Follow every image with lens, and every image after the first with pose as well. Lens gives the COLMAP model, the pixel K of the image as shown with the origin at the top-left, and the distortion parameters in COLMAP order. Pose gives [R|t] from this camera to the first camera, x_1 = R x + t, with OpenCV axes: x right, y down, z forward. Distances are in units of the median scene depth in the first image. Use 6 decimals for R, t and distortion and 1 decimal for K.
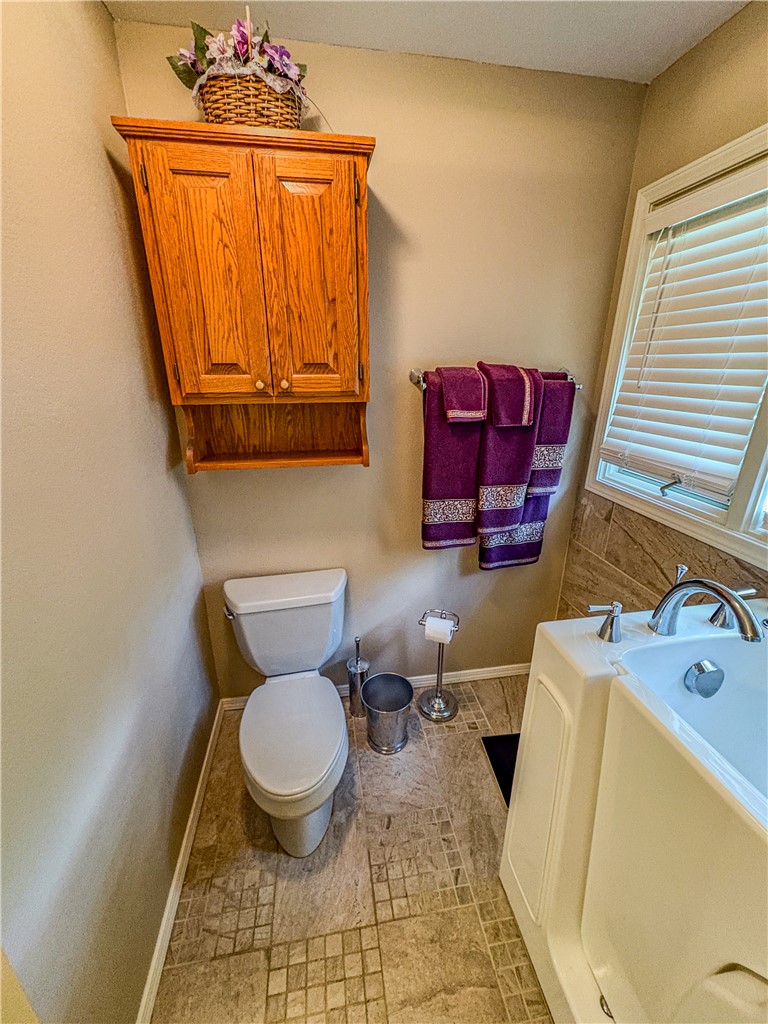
lens RADIAL K [[419.2, 0, 387.6], [0, 419.2, 511.9], [0, 0, 1]] dist [-0.000535, -0.000271]
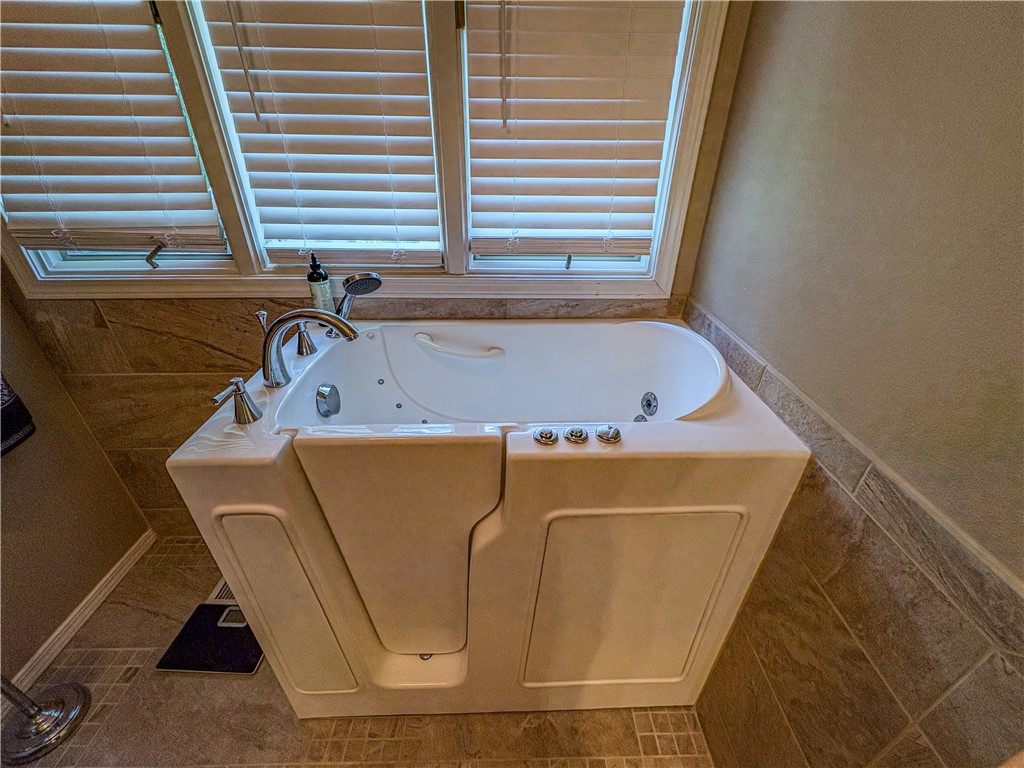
lens RADIAL K [[419.2, 0, 512.0], [0, 419.2, 384.0], [0, 0, 1]] dist [-0.000535, -0.000271]
pose [[0.143618, -0.501464, 0.853175, -0.062404], [0.328768, 0.837325, 0.436805, 0.022525], [-0.933427, 0.217763, 0.285120, 0.136770]]
